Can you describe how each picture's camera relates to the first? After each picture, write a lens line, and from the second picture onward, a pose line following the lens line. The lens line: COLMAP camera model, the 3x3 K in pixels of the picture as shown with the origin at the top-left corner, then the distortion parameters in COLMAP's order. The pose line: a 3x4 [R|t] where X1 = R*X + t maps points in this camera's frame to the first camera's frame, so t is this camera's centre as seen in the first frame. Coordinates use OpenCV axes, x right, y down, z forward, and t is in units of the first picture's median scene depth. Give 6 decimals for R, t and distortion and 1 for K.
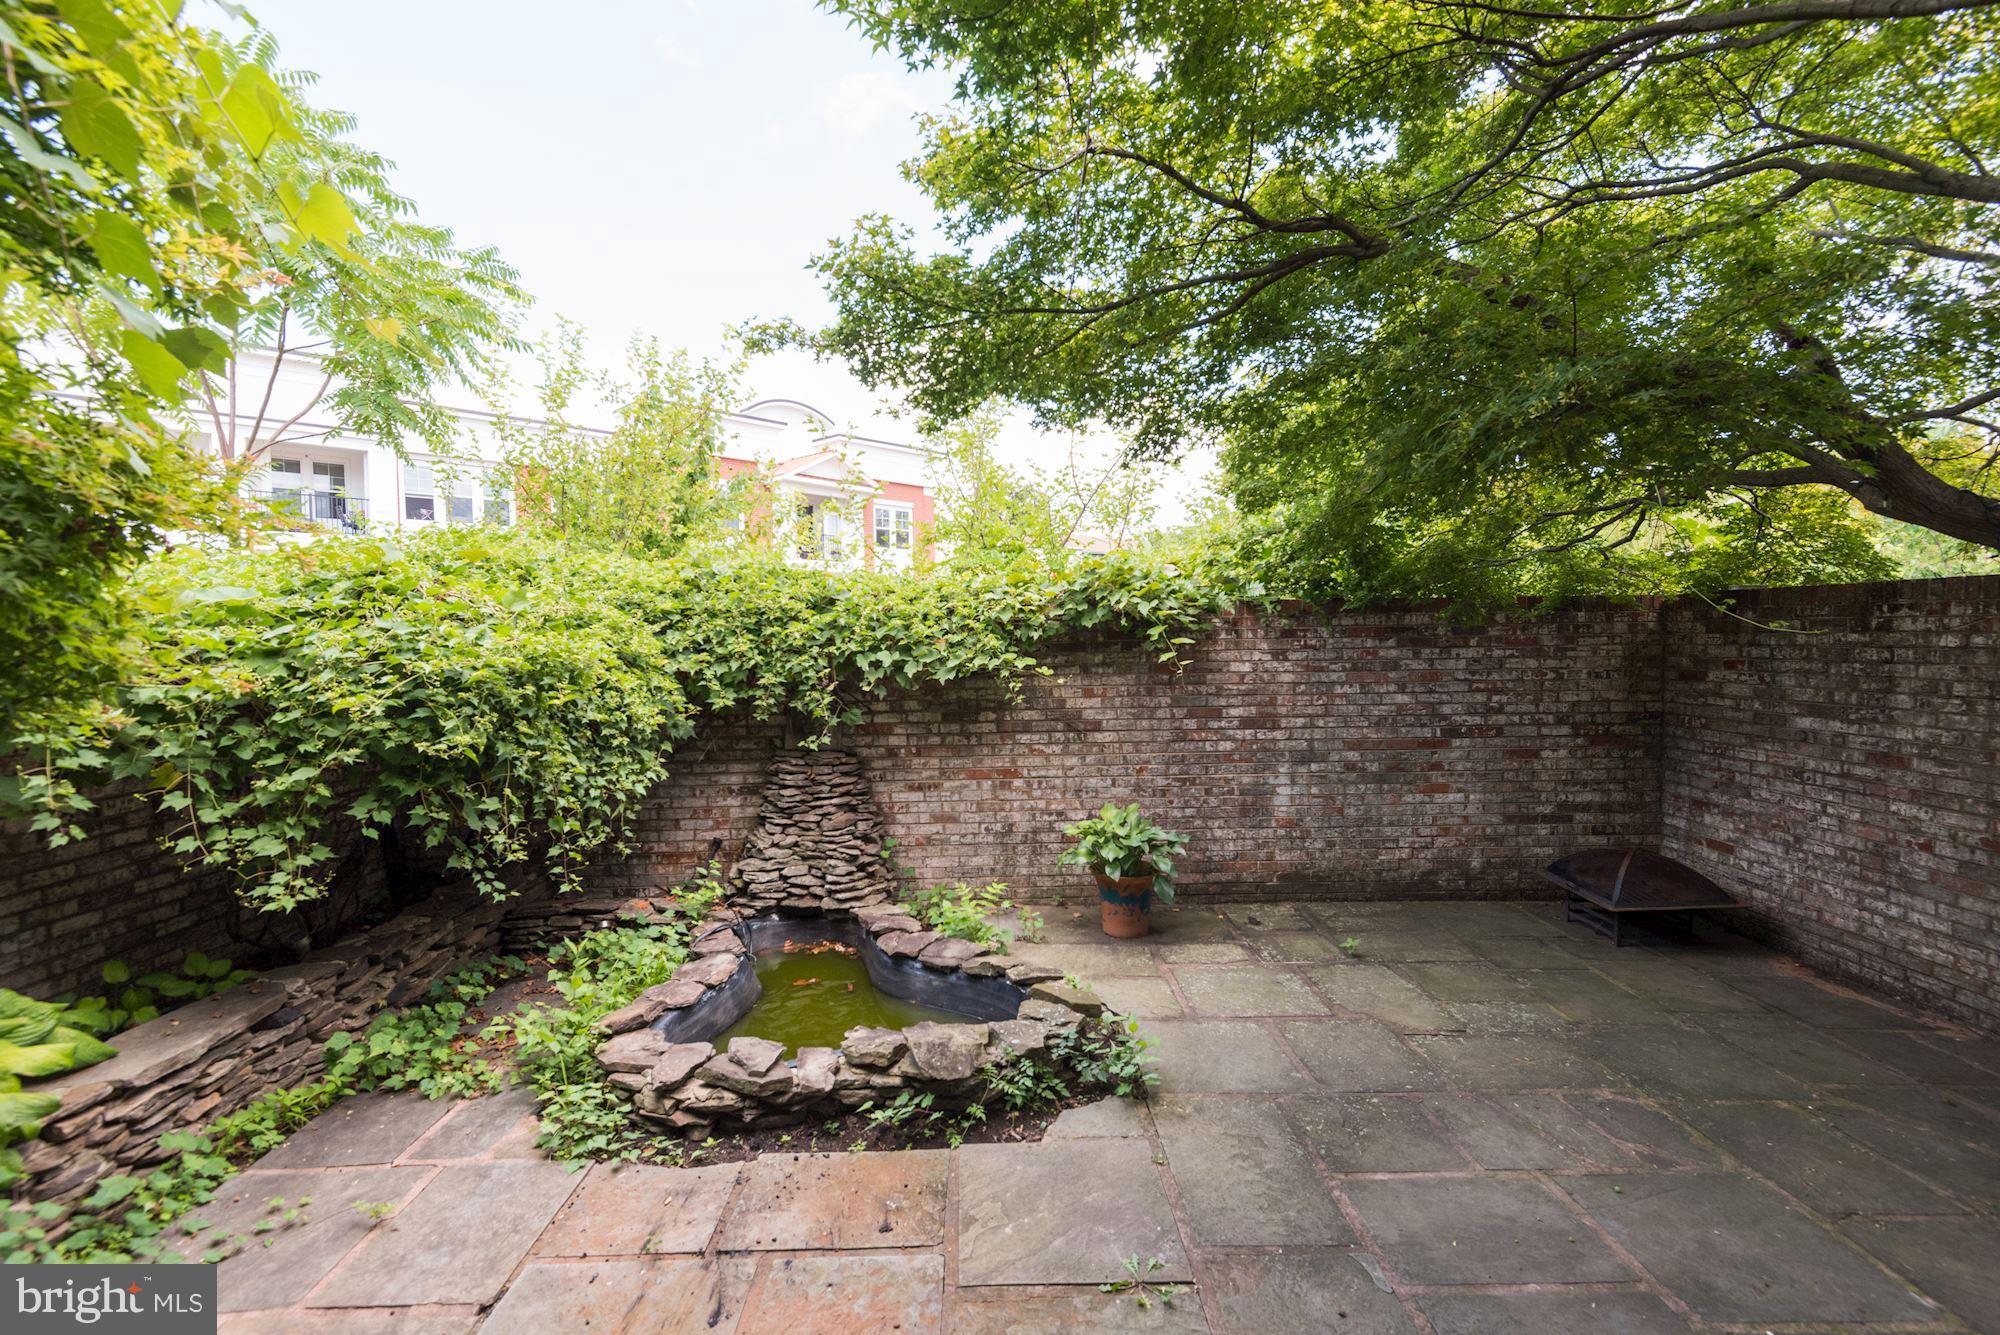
lens RADIAL K [[887.3, 0, 1000.0], [0, 887.3, 667.5], [0, 0, 1]] dist [0.033671, -0.019608]
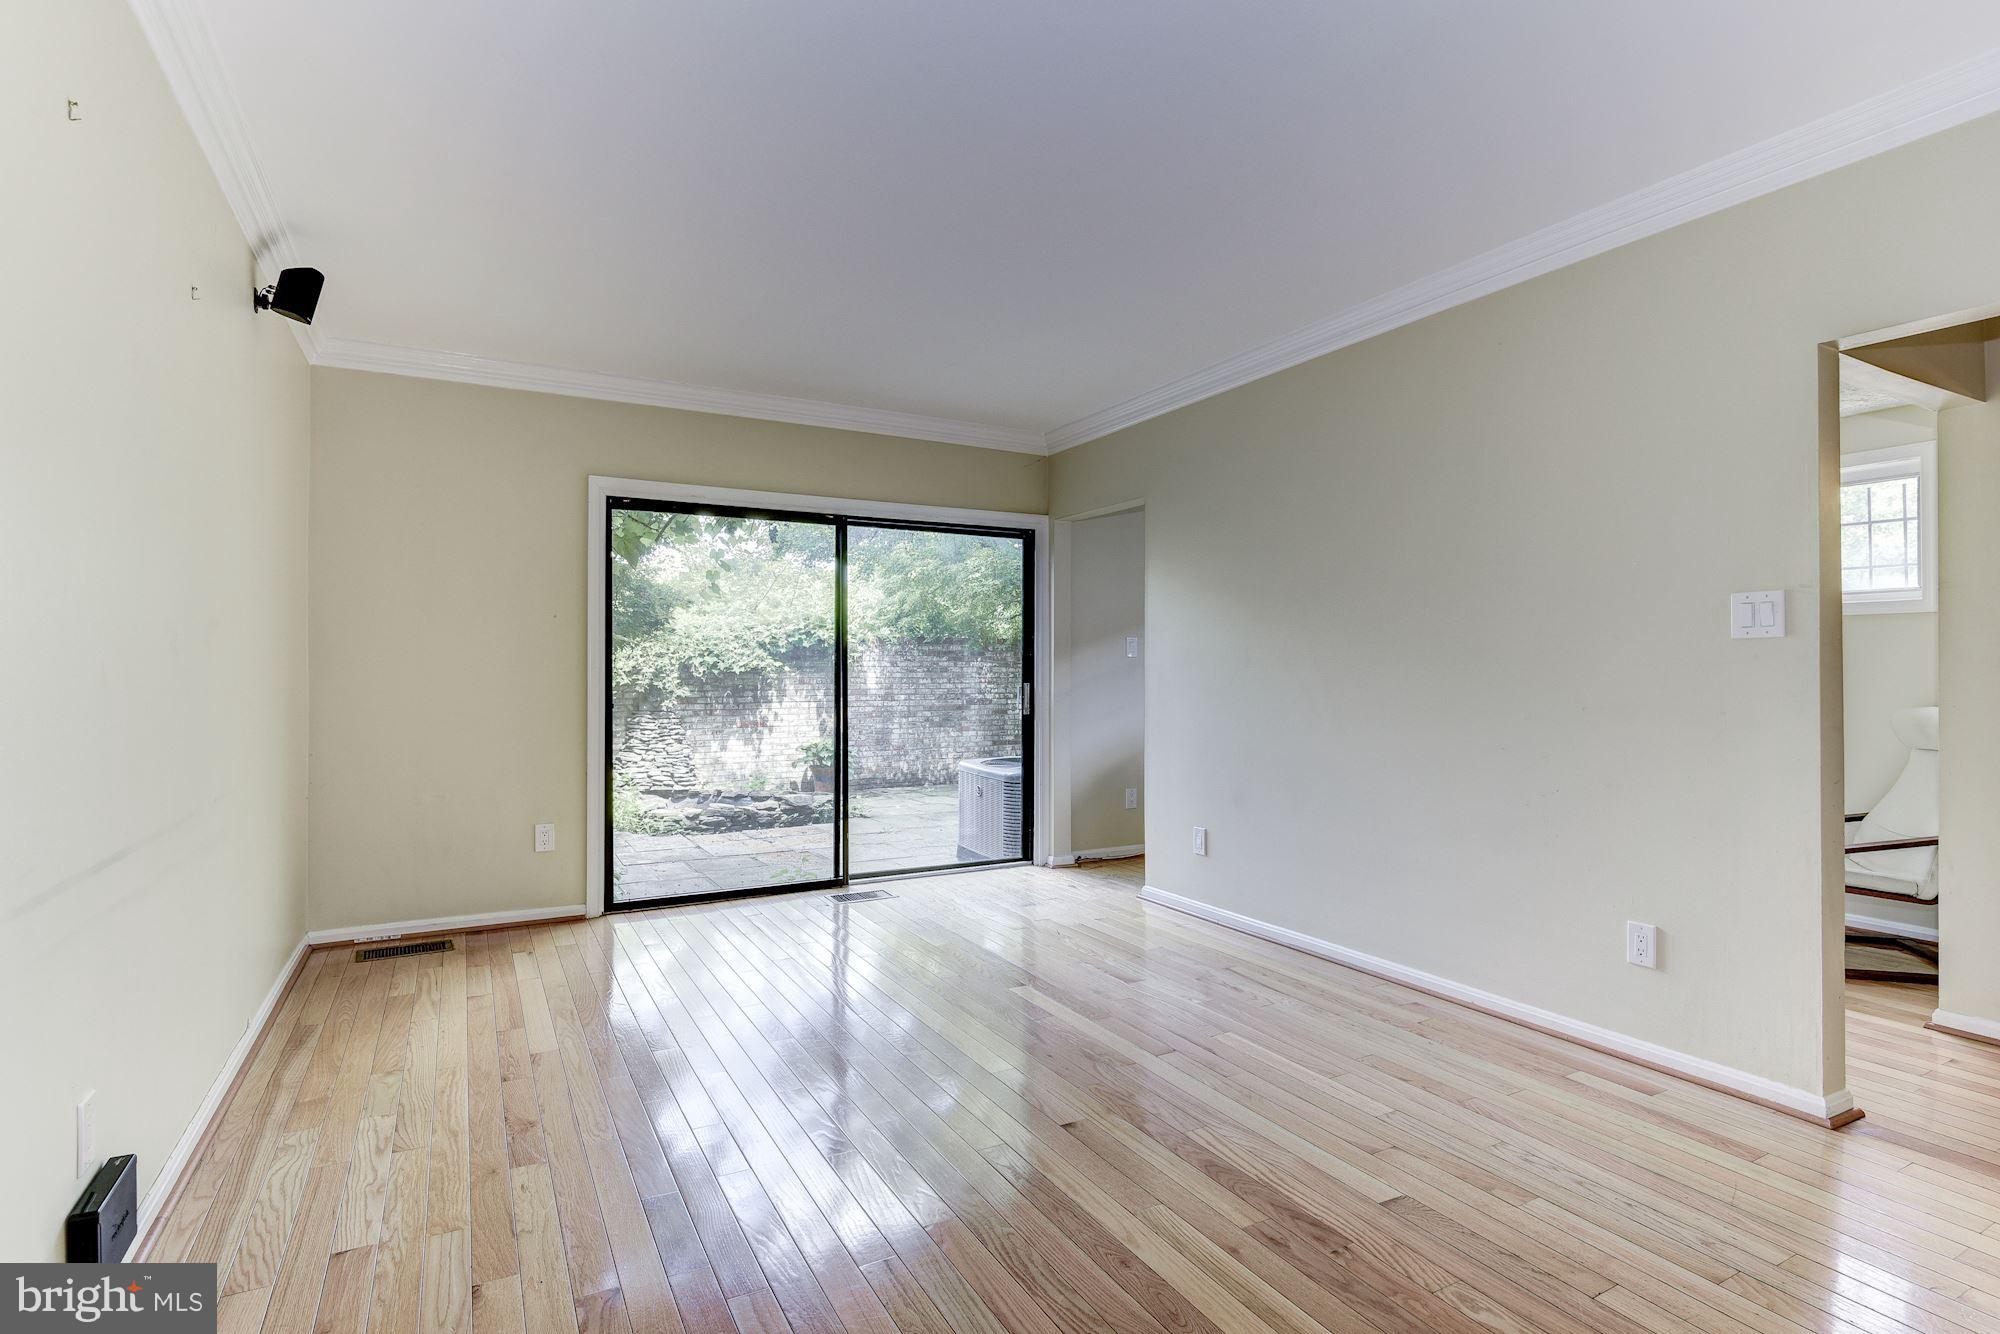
lens RADIAL K [[991.0, 0, 1000.0], [0, 991.0, 667.0], [0, 0, 1]] dist [0.004374, -0.014618]
pose [[0.885469, 0.016708, 0.464398, -0.554618], [0.004570, 0.998992, -0.044654, 0.101394], [-0.464676, 0.041662, 0.884500, -1.177177]]
